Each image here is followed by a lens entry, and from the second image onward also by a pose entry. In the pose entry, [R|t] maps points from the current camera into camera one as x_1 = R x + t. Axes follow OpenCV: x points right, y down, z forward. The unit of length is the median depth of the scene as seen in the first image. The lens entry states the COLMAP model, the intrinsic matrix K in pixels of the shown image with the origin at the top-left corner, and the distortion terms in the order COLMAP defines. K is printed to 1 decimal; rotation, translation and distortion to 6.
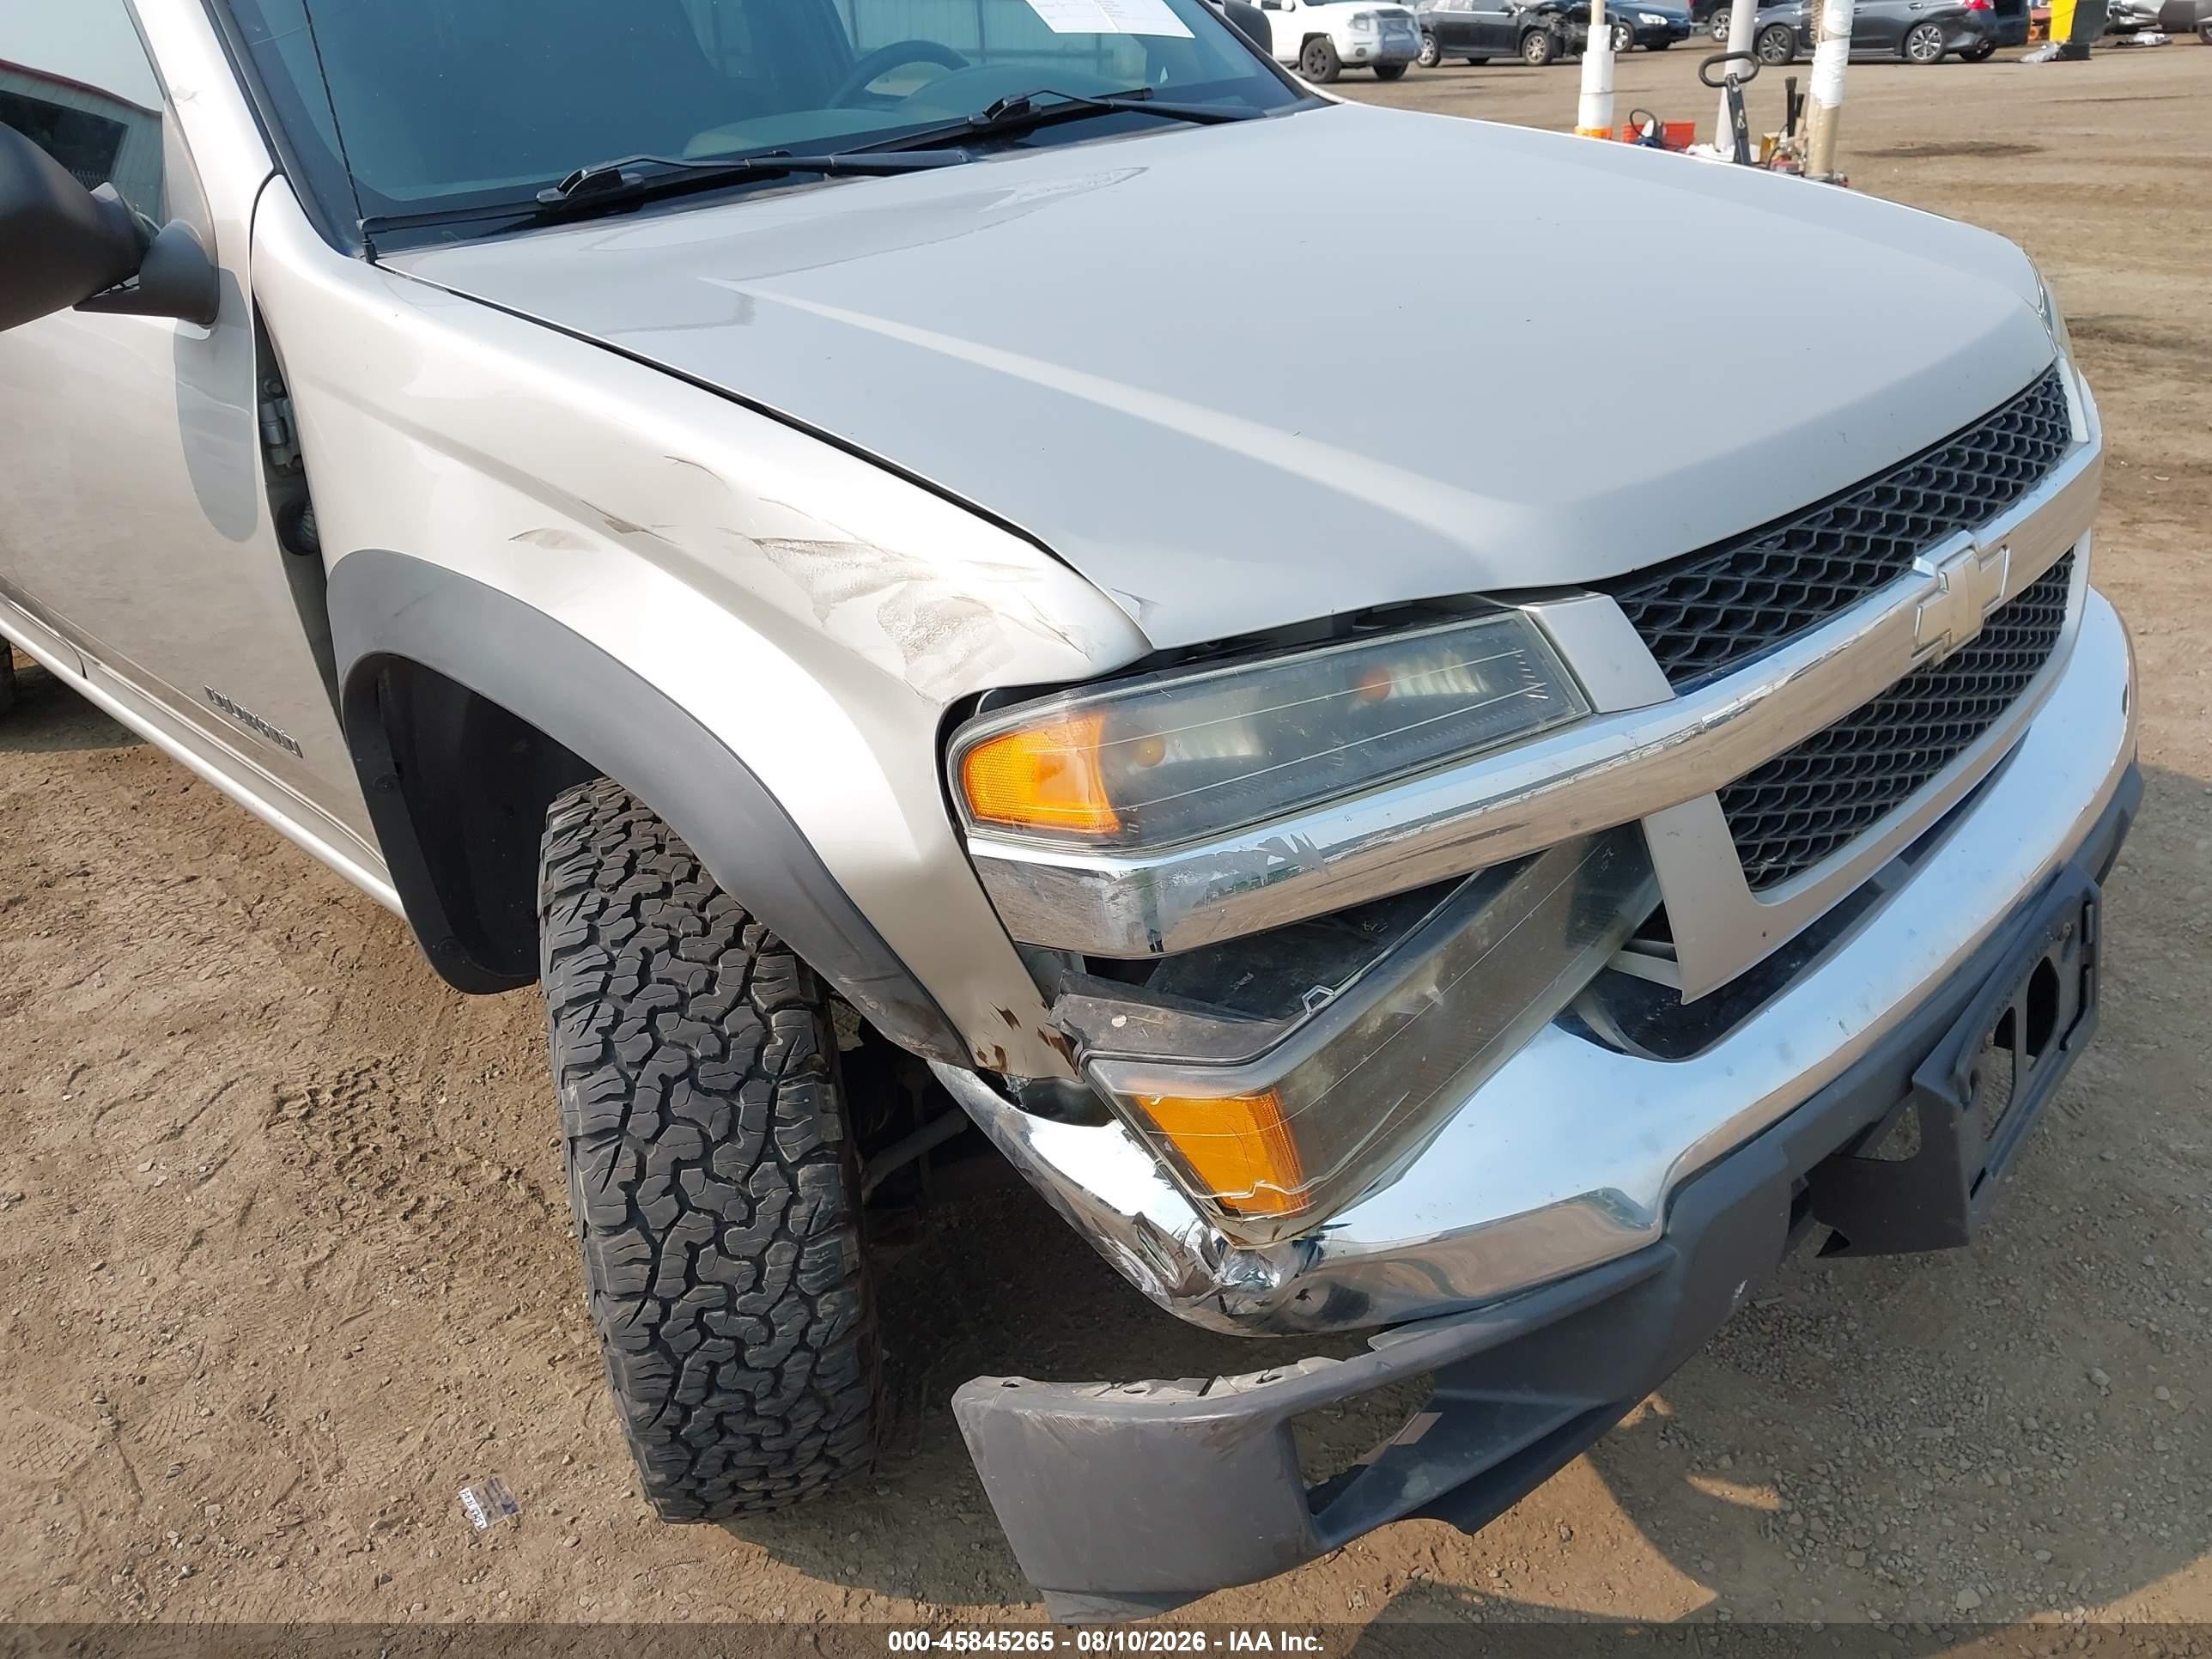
lens RADIAL K [[1766.8, 0, 1147.9], [0, 1766.8, 819.8], [0, 0, 1]] dist [0.002250, 0.000786]
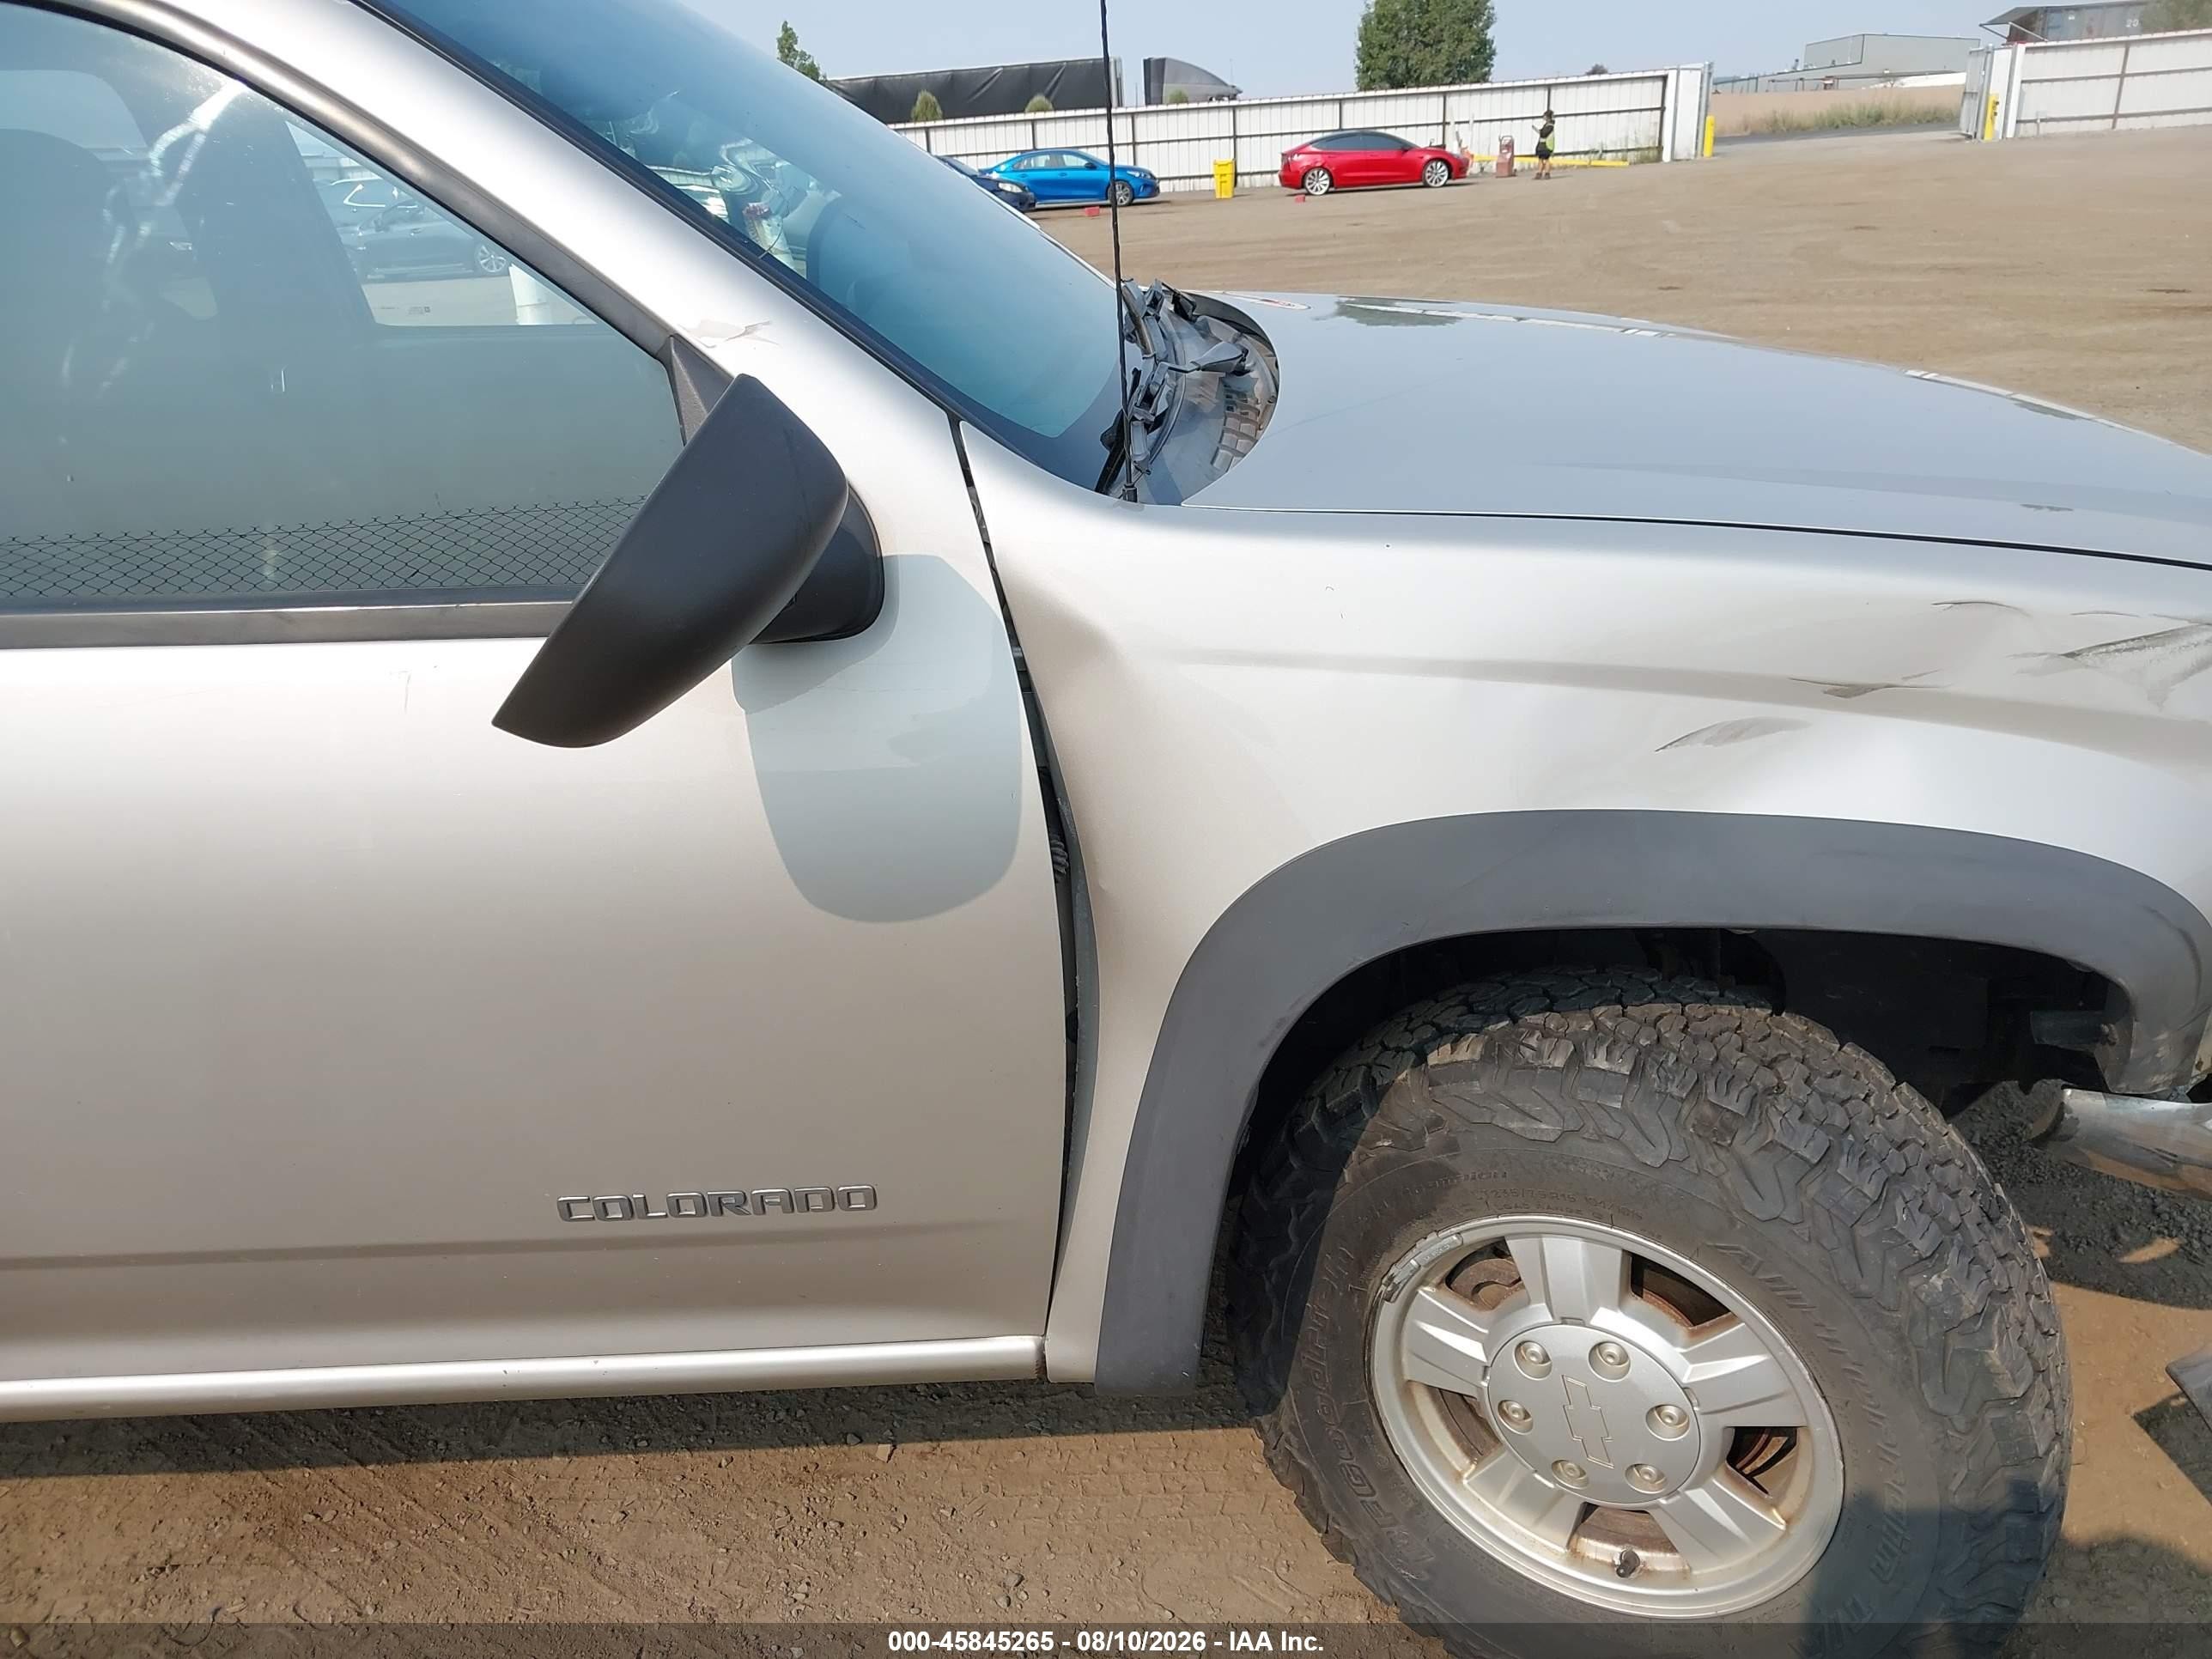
lens RADIAL K [[1749.2, 0, 1094.9], [0, 1749.2, 819.0], [0, 0, 1]] dist [-0.003624, 0.001658]
pose [[0.720534, -0.261439, 0.642246, -1.285758], [0.328564, 0.944349, 0.015801, -0.262089], [-0.610636, 0.199634, 0.766336, 0.554002]]
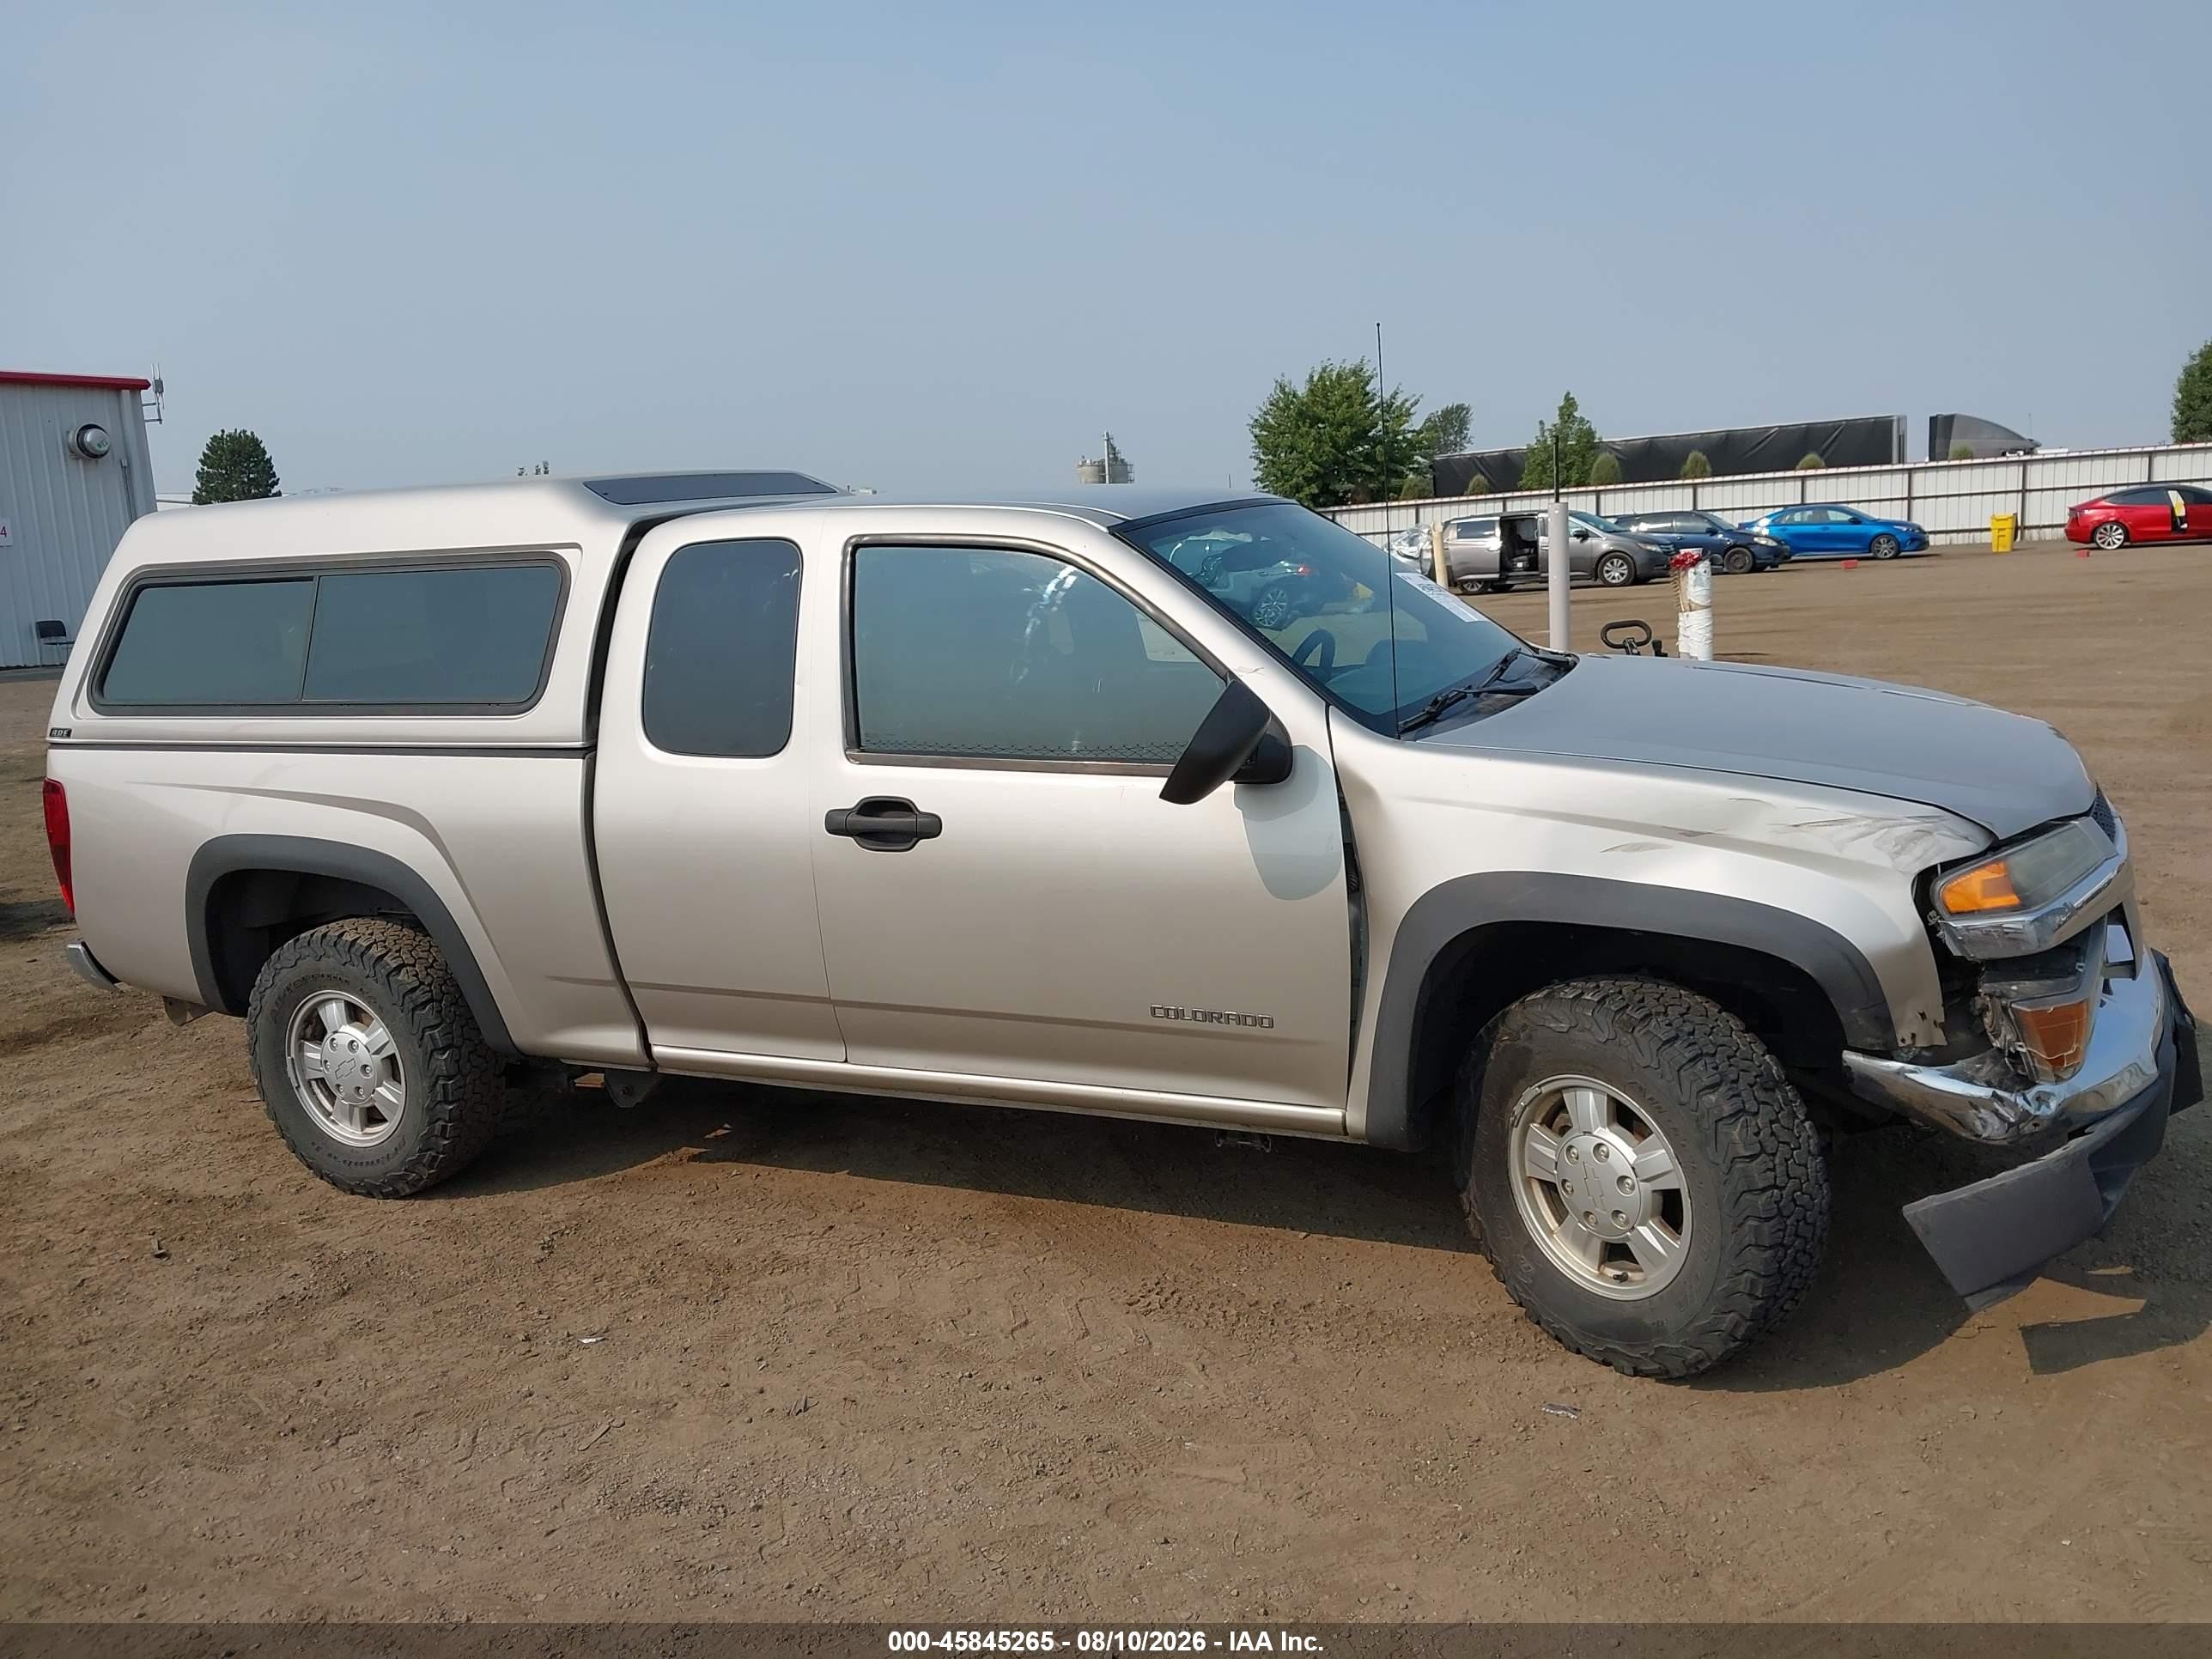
lens RADIAL K [[1749.2, 0, 1094.9], [0, 1749.2, 819.0], [0, 0, 1]] dist [-0.003624, 0.001658]
pose [[0.942732, -0.080202, 0.323766, -1.808908], [0.171682, 0.948886, -0.264842, 0.286515], [-0.285976, 0.305260, 0.908314, -0.848228]]
